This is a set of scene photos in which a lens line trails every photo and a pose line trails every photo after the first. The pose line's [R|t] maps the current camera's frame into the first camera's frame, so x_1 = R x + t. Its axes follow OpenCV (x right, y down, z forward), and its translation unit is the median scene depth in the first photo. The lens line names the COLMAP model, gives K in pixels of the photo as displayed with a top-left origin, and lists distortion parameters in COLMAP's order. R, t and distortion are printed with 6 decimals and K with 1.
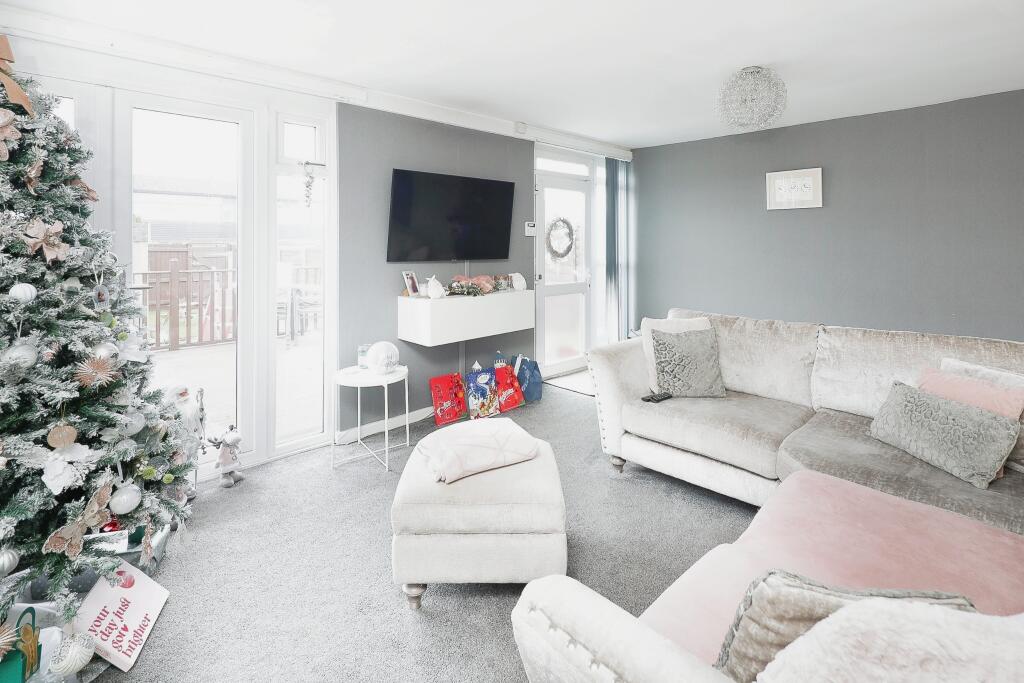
lens RADIAL K [[493.1, 0, 521.5], [0, 493.1, 247.0], [0, 0, 1]] dist [-0.000507, -0.001815]
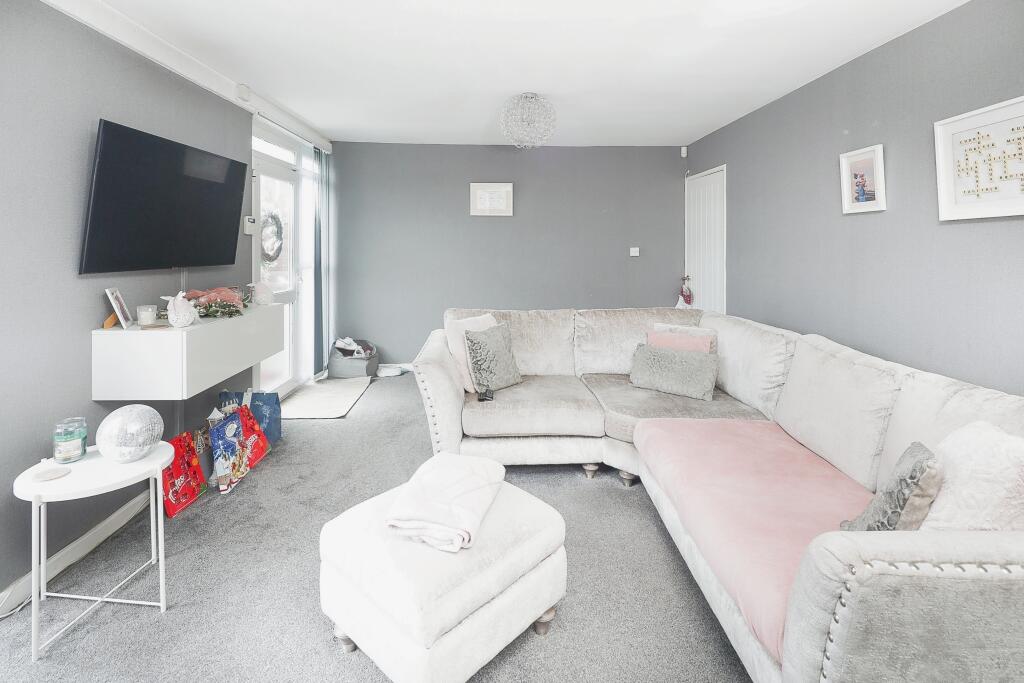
lens RADIAL K [[493.1, 0, 521.5], [0, 493.1, 247.0], [0, 0, 1]] dist [-0.000507, -0.001815]
pose [[0.672498, 0.001398, 0.740097, -0.326992], [0.000947, 0.999996, -0.002749, 0.000076], [-0.740098, 0.002549, 0.672494, 0.193822]]
